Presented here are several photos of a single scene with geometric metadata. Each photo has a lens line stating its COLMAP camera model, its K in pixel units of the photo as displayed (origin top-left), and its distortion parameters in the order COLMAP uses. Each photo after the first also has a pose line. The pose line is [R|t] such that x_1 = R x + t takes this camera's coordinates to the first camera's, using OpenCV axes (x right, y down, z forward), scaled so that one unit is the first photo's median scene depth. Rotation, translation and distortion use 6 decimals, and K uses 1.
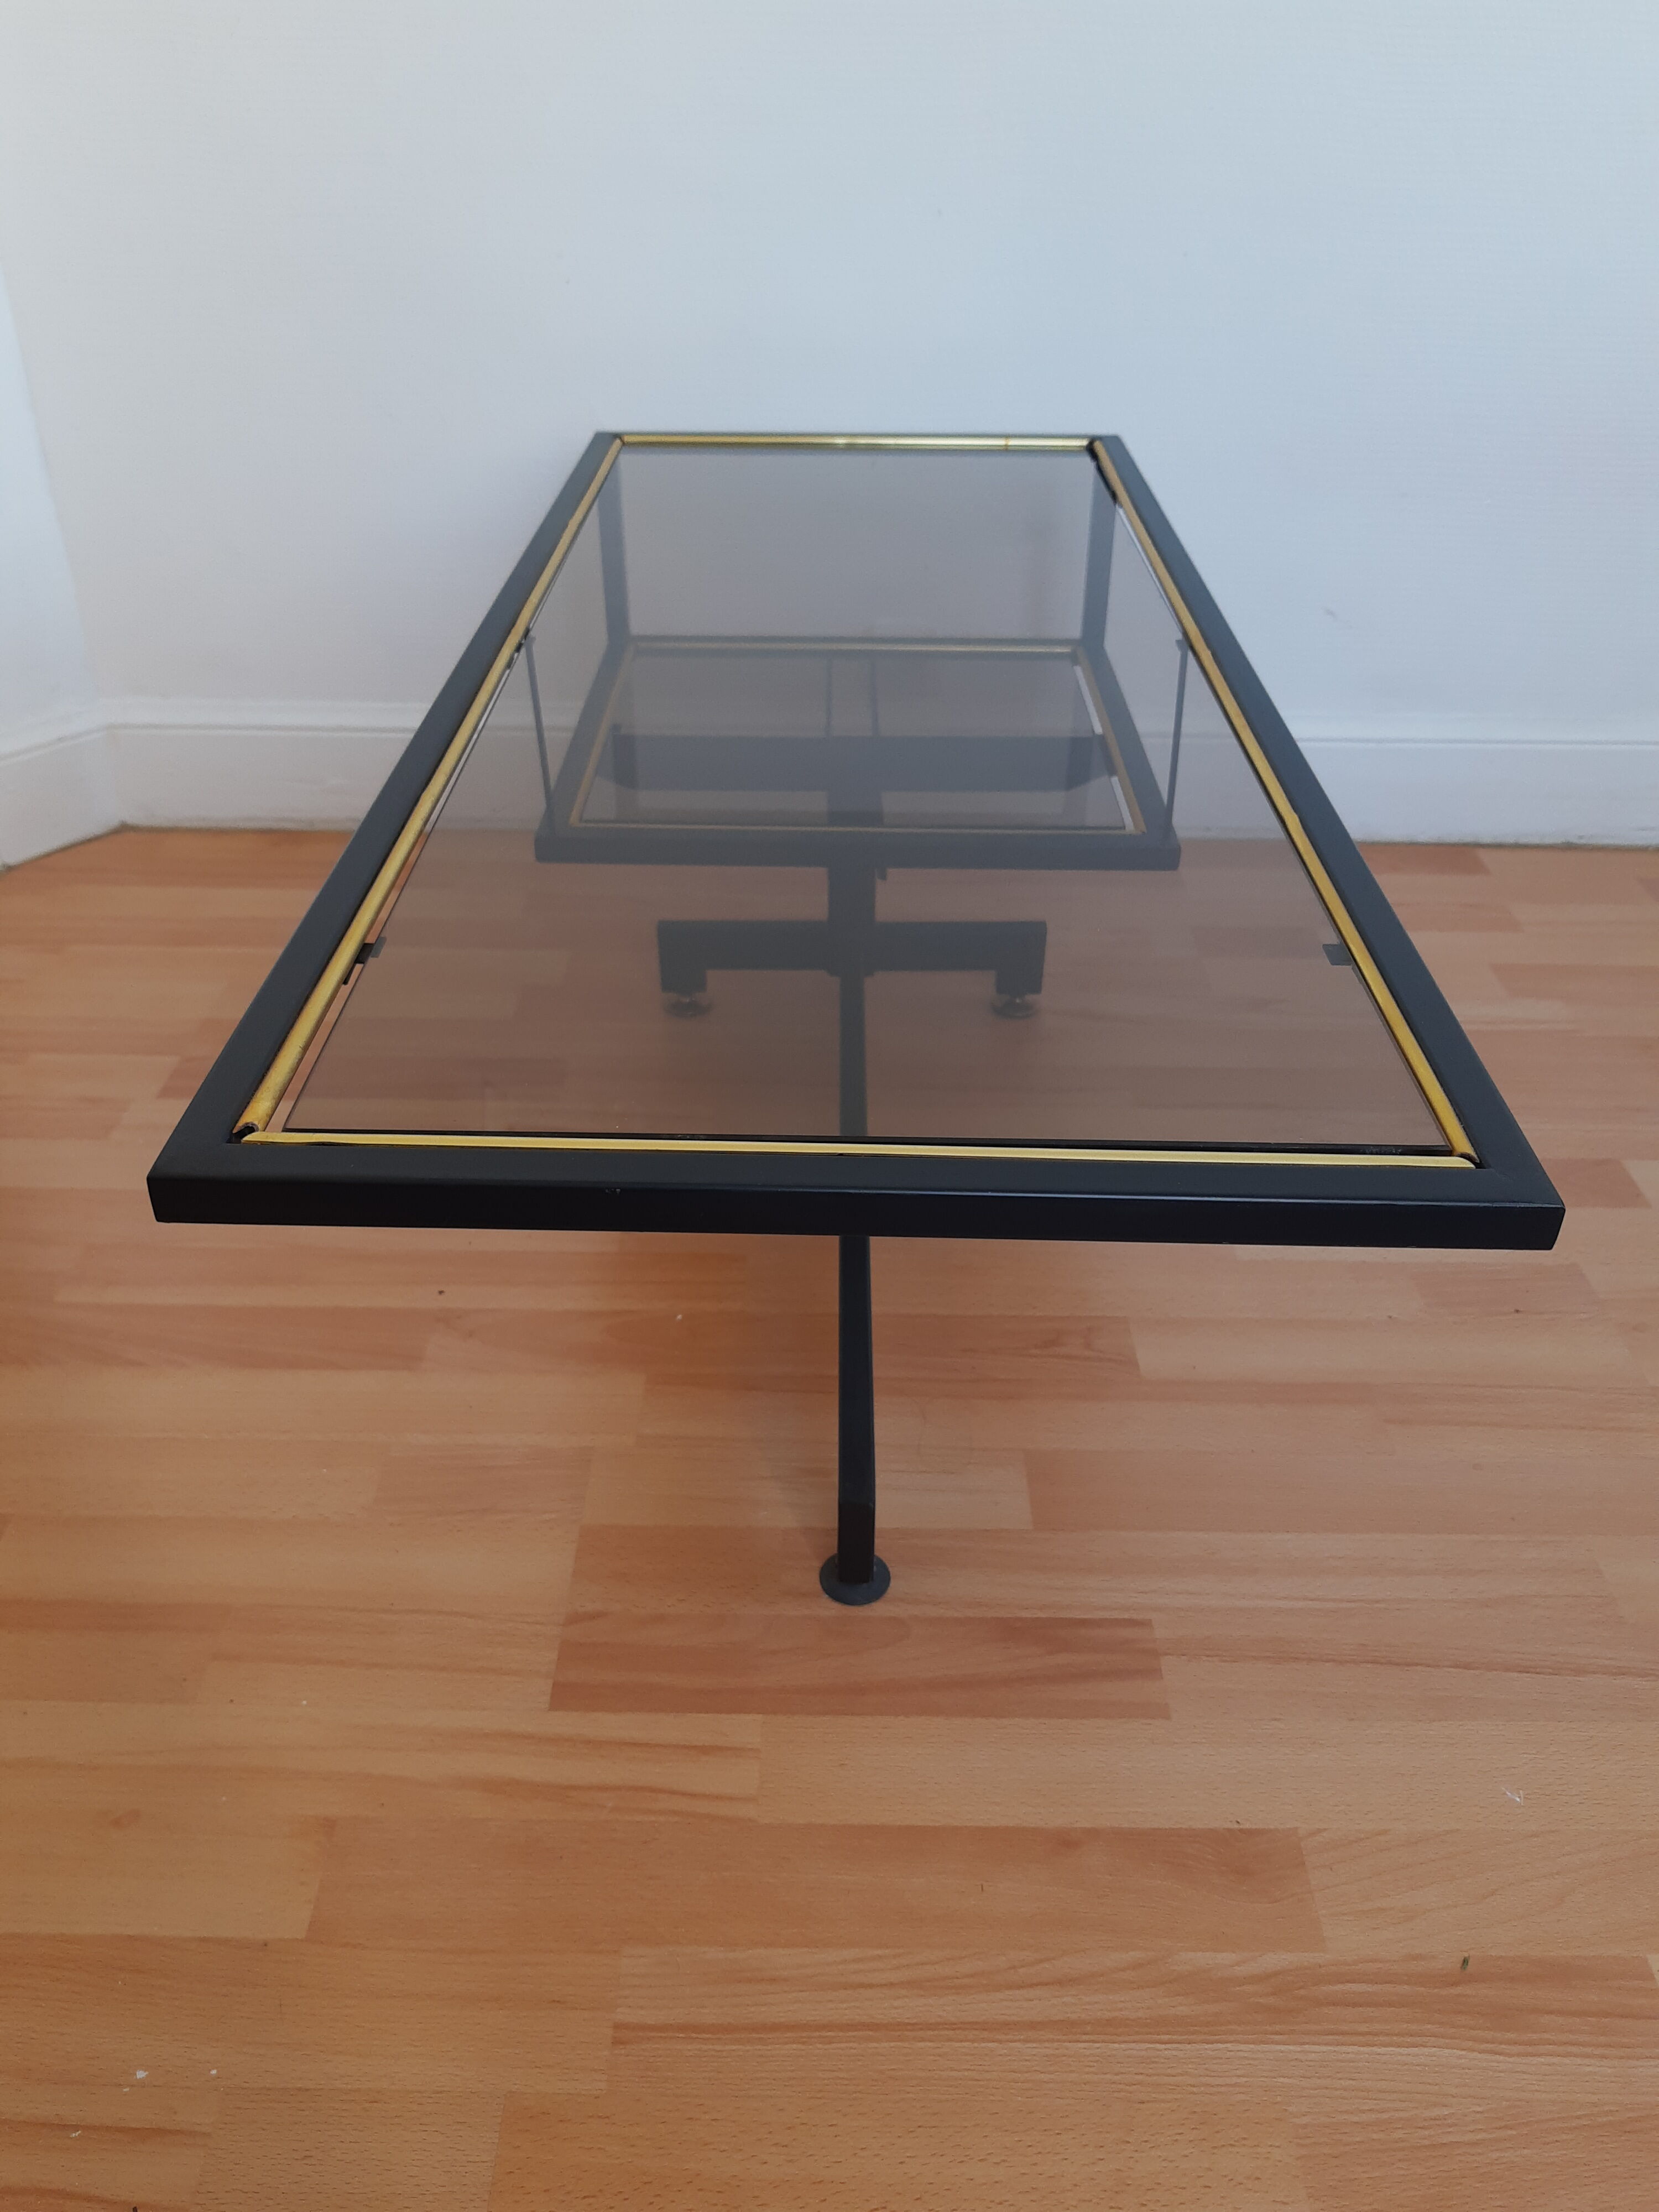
lens RADIAL K [[1678.1, 0, 829.5], [0, 1678.1, 1106.0], [0, 0, 1]] dist [0.006165, -0.032778]
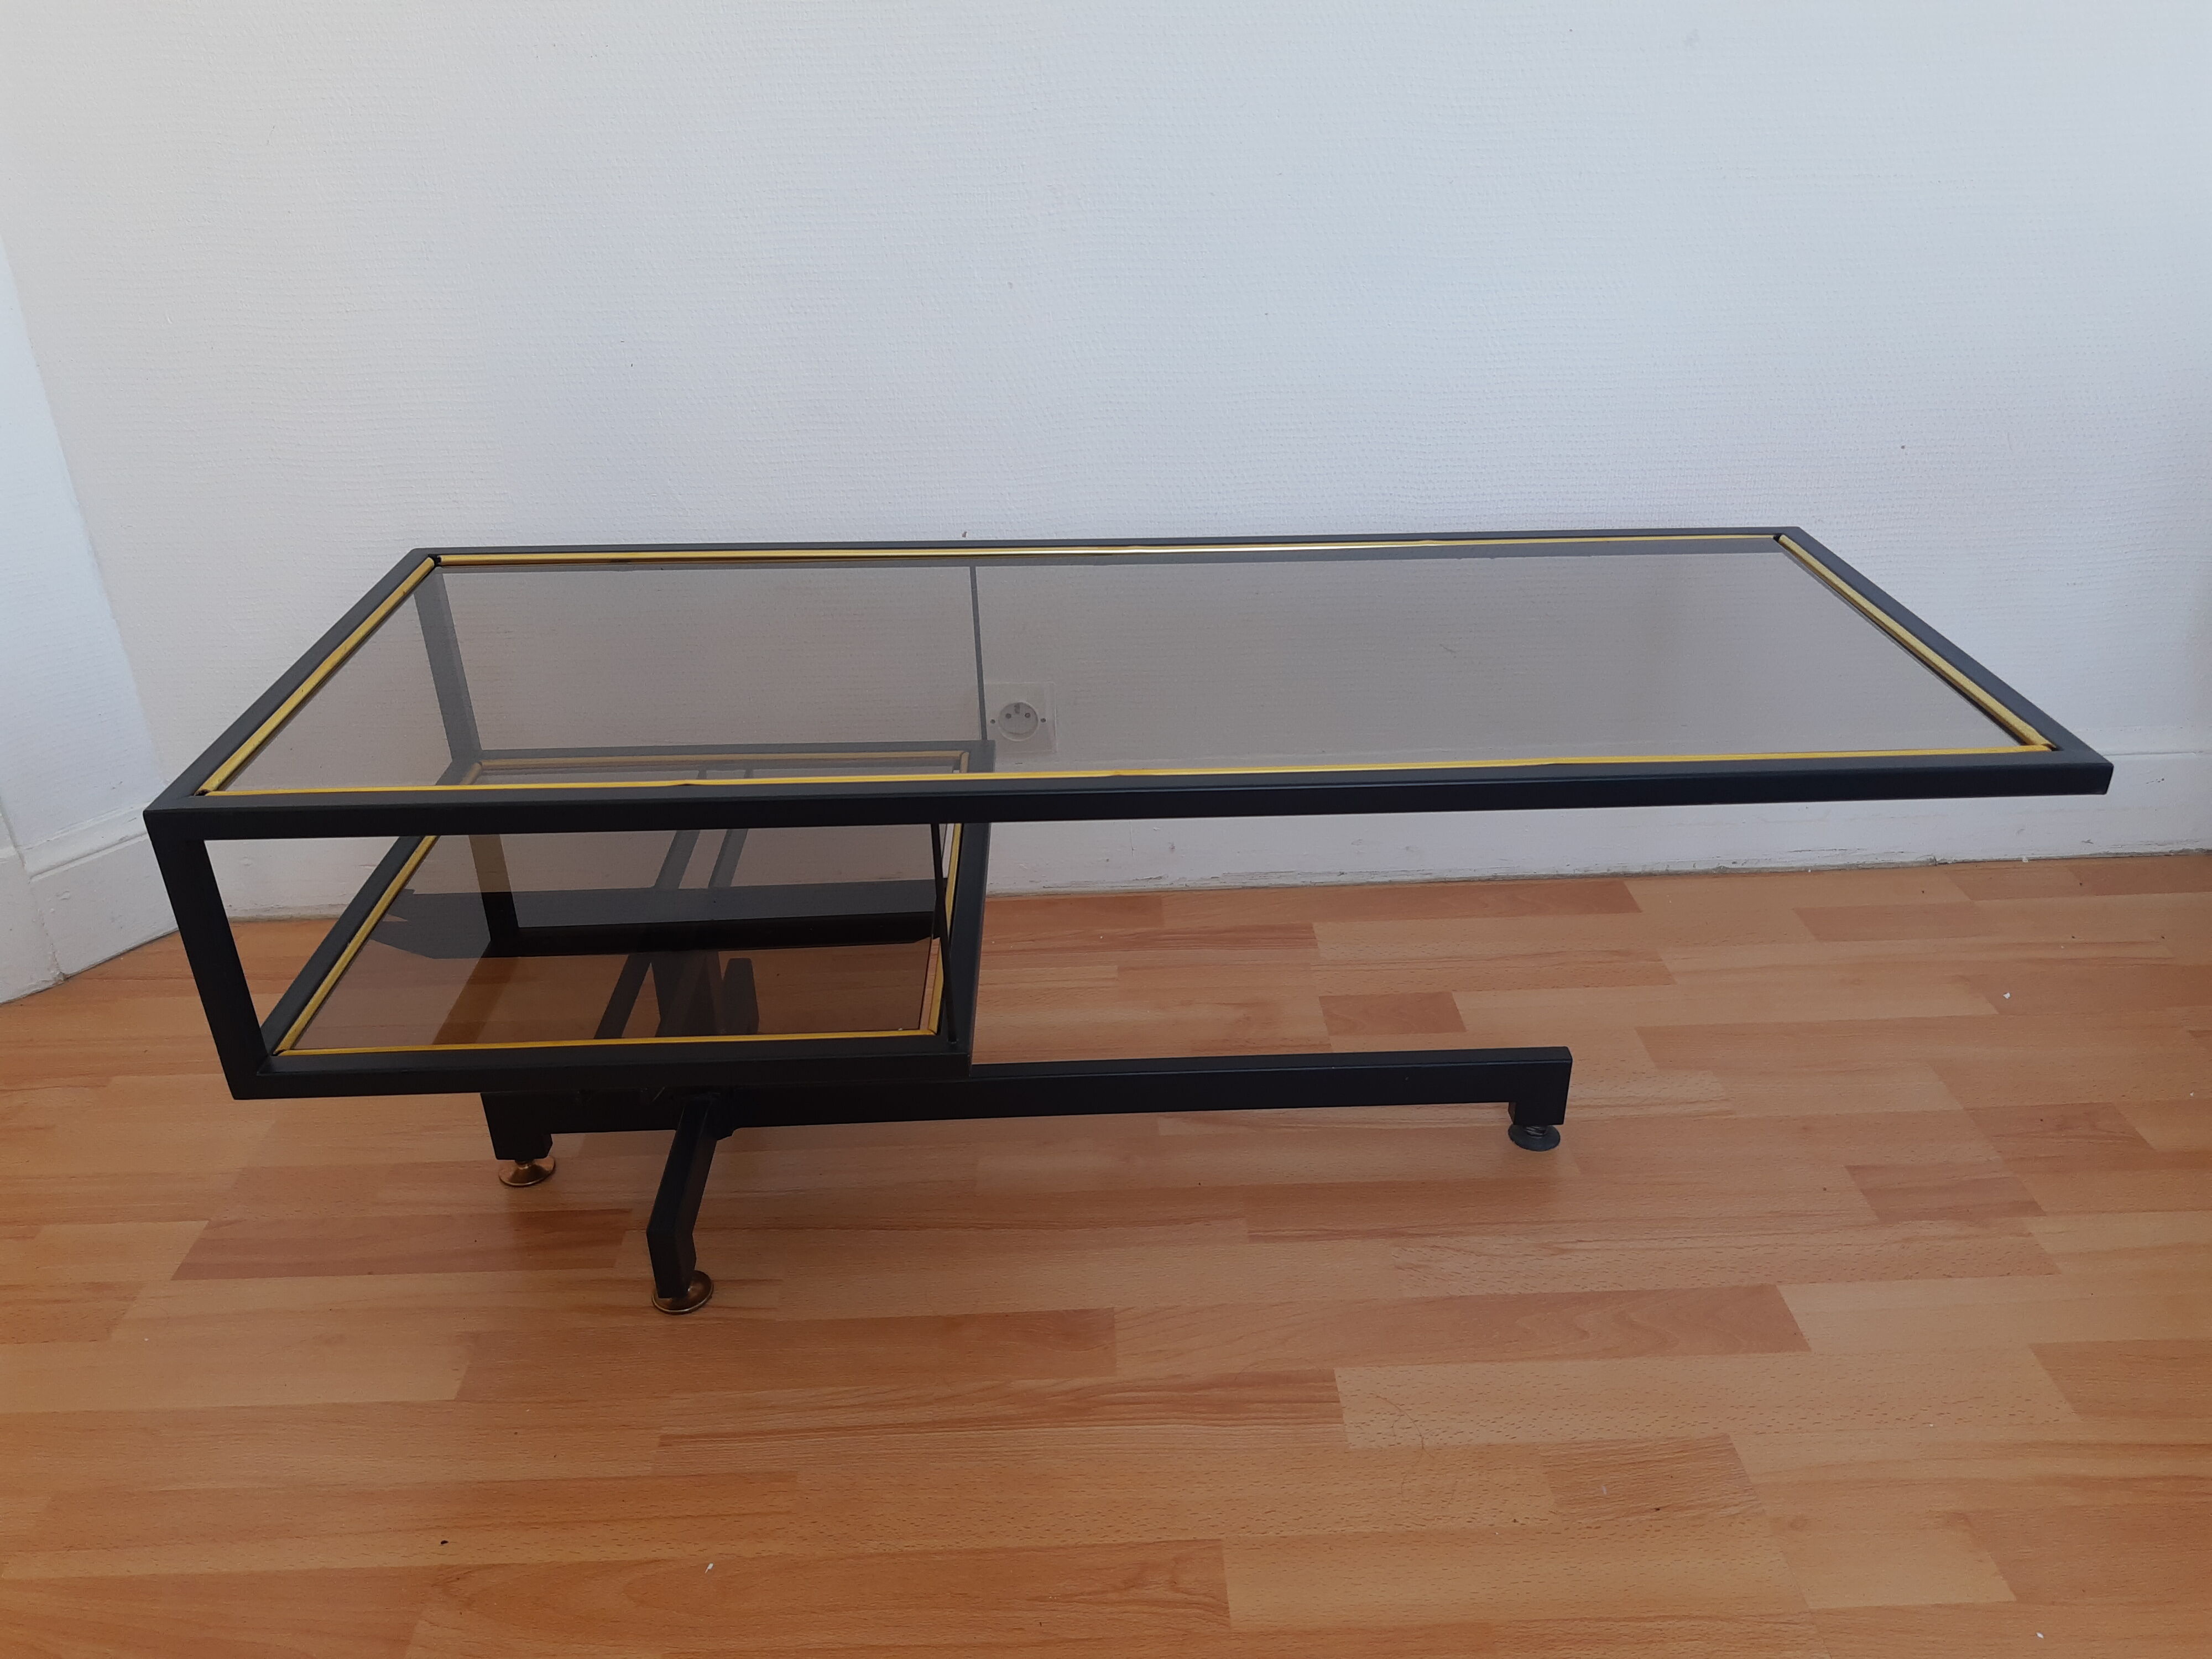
lens RADIAL K [[1675.6, 0, 1104.3], [0, 1675.6, 819.3], [0, 0, 1]] dist [-0.004317, -0.011821]
pose [[0.998978, -0.042834, 0.014450, 0.119134], [0.044090, 0.993782, -0.102242, -0.163076], [-0.009980, 0.102774, 0.994655, 0.086120]]
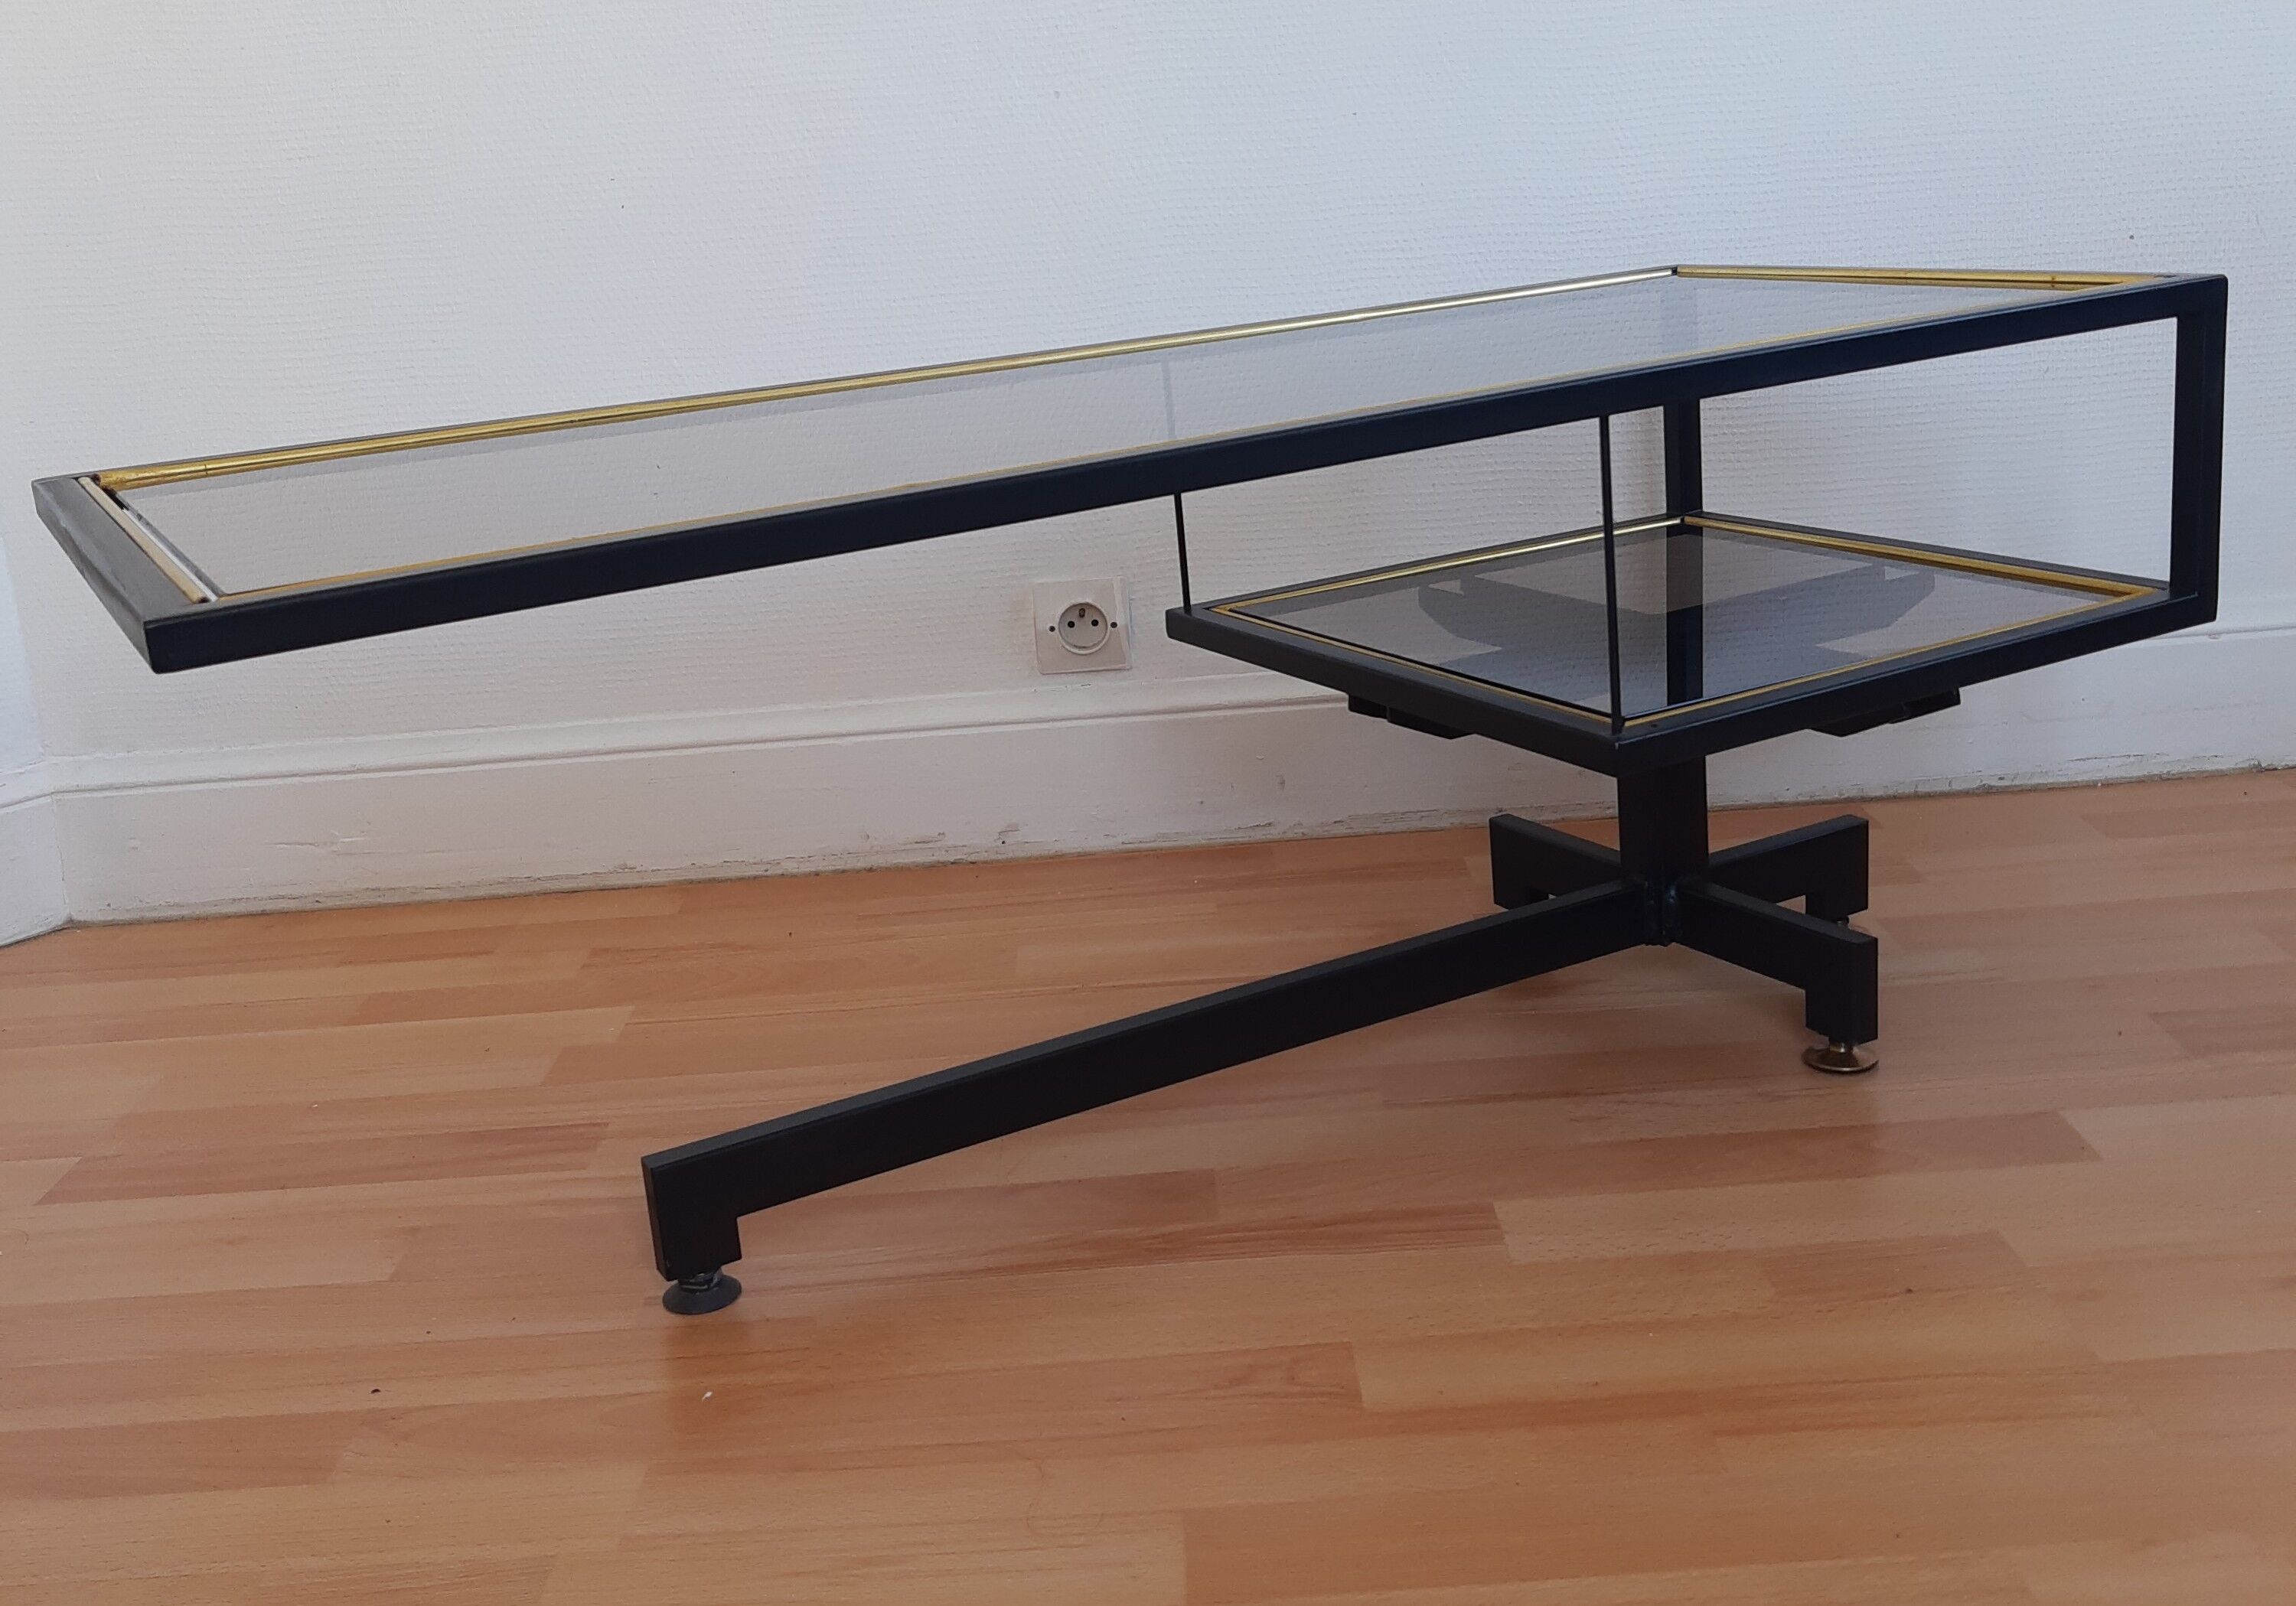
lens RADIAL K [[2313.9, 0, 1156.0], [0, 2313.9, 689.8], [0, 0, 1]] dist [0.018836, -0.090622]
pose [[0.996555, -0.082831, -0.004144, 0.122886], [0.076765, 0.940177, -0.331924, 0.183249], [0.031389, 0.330463, 0.943297, 0.000960]]
